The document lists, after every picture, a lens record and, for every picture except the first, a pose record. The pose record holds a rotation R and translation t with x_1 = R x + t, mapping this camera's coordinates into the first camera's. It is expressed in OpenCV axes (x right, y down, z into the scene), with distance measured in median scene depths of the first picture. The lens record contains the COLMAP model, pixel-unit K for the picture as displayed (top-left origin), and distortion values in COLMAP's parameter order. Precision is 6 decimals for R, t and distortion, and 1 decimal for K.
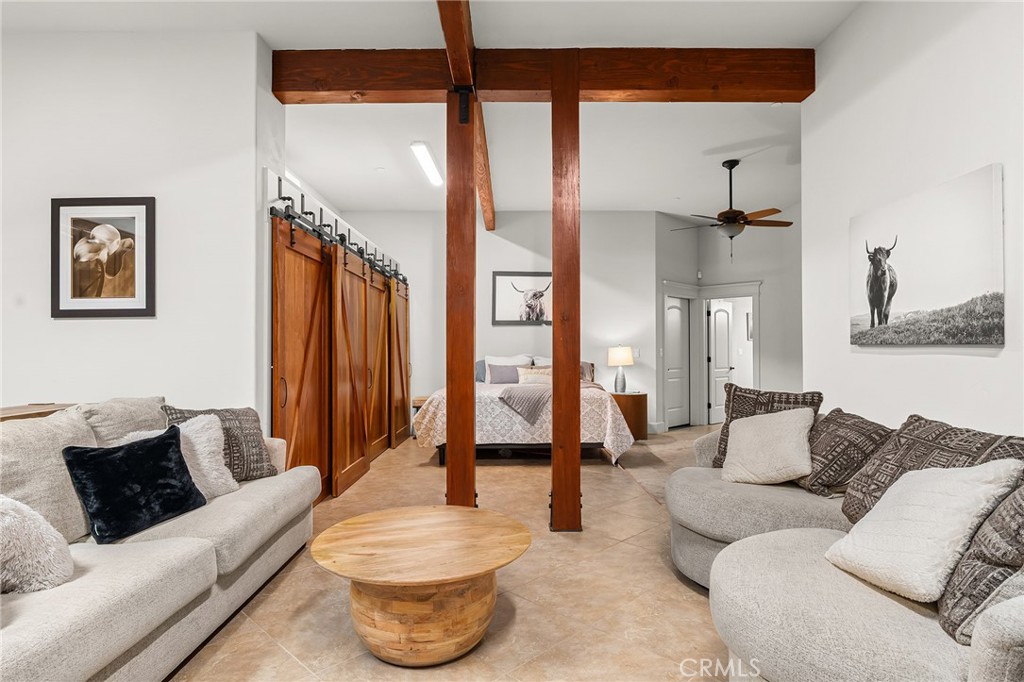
lens RADIAL K [[561.7, 0, 514.8], [0, 561.7, 341.4], [0, 0, 1]] dist [0.000459, 0.002080]
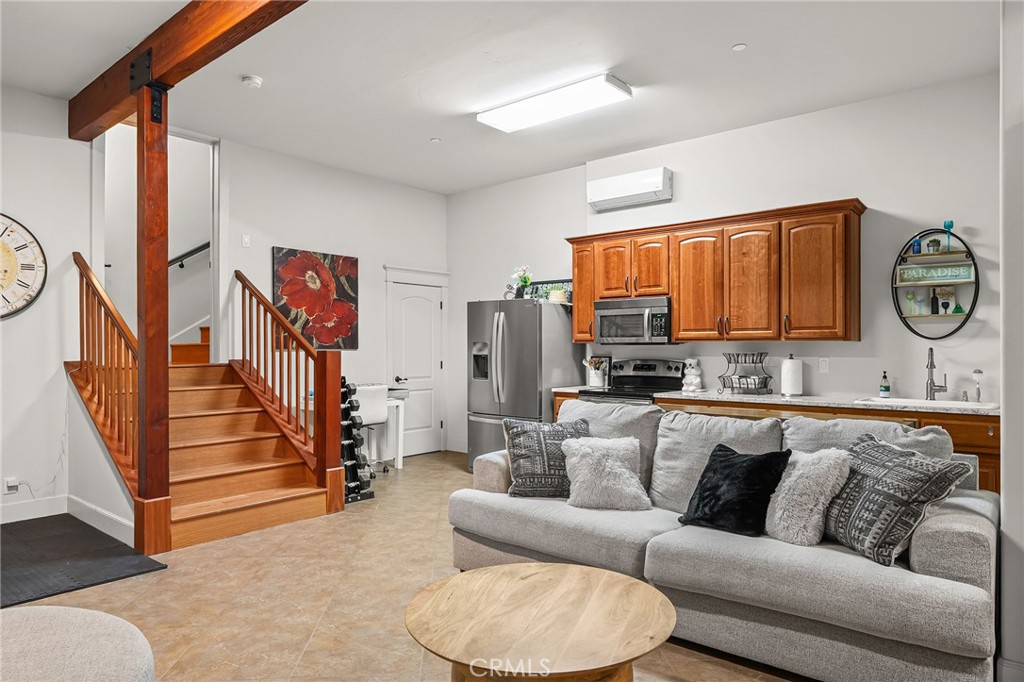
lens RADIAL K [[642.2, 0, 511.0], [0, 642.2, 348.0], [0, 0, 1]] dist [0.008986, 0.000072]
pose [[-0.642644, -0.001926, -0.766162, 0.385916], [0.013907, 0.999803, -0.014178, -0.007415], [0.766038, -0.019766, -0.642491, 1.051593]]
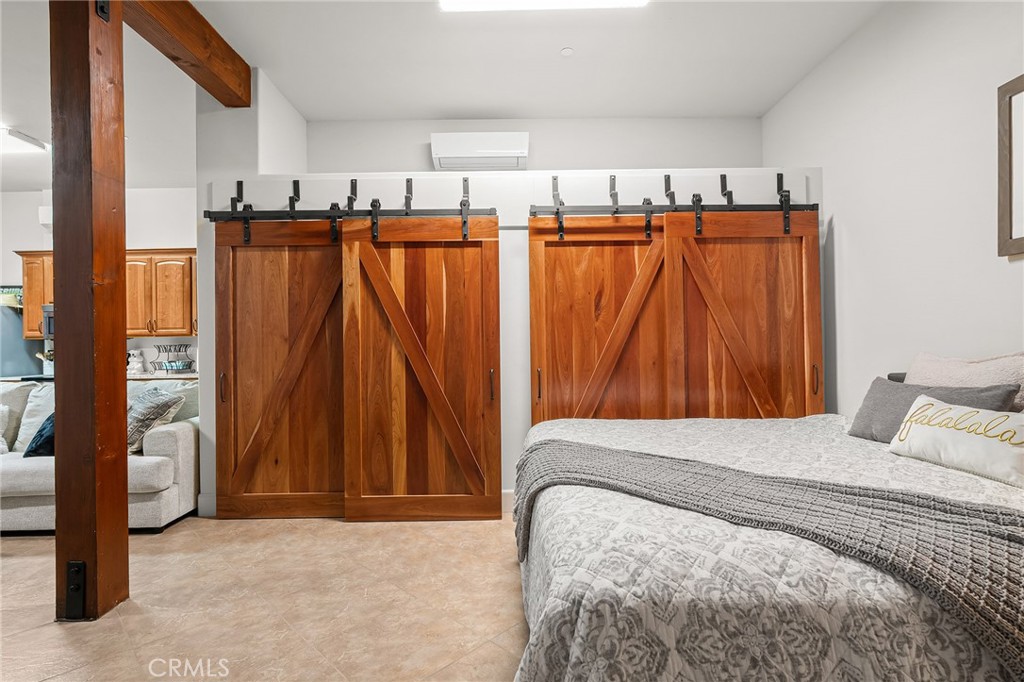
lens RADIAL K [[499.5, 0, 518.6], [0, 499.5, 345.6], [0, 0, 1]] dist [-0.003707, 0.000452]
pose [[0.002033, -0.001208, -0.999997, 0.518879], [0.033585, 0.999435, -0.001139, 0.023189], [0.999434, -0.033583, 0.002072, 1.514260]]
